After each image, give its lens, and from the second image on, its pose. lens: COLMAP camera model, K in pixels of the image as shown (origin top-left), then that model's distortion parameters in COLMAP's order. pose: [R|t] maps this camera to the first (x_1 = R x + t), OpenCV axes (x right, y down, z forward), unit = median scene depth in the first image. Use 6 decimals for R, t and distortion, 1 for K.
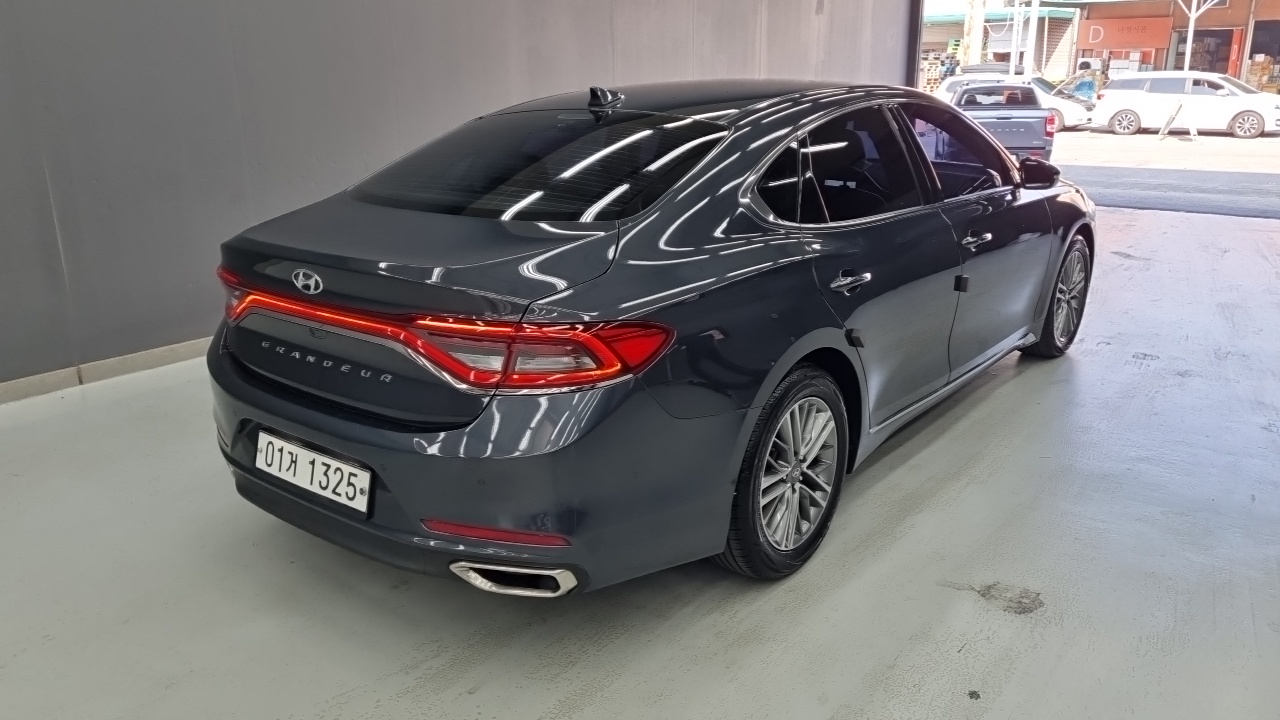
lens RADIAL K [[963.5, 0, 635.4], [0, 963.5, 359.6], [0, 0, 1]] dist [0.048193, -0.061267]
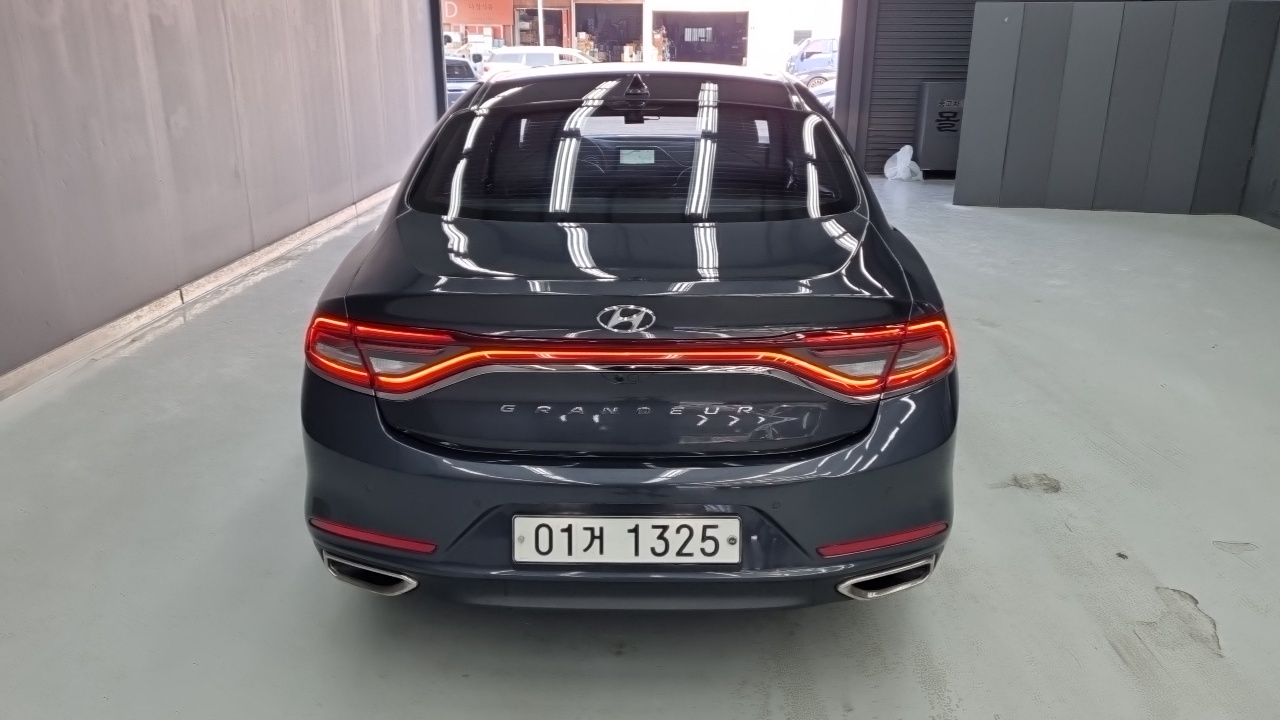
lens RADIAL K [[963.5, 0, 635.4], [0, 963.5, 359.6], [0, 0, 1]] dist [0.048193, -0.061267]
pose [[0.782840, -0.177297, 0.596429, -0.793269], [0.158968, 0.983723, 0.083773, -0.108373], [-0.601574, 0.029232, 0.798282, 0.315914]]
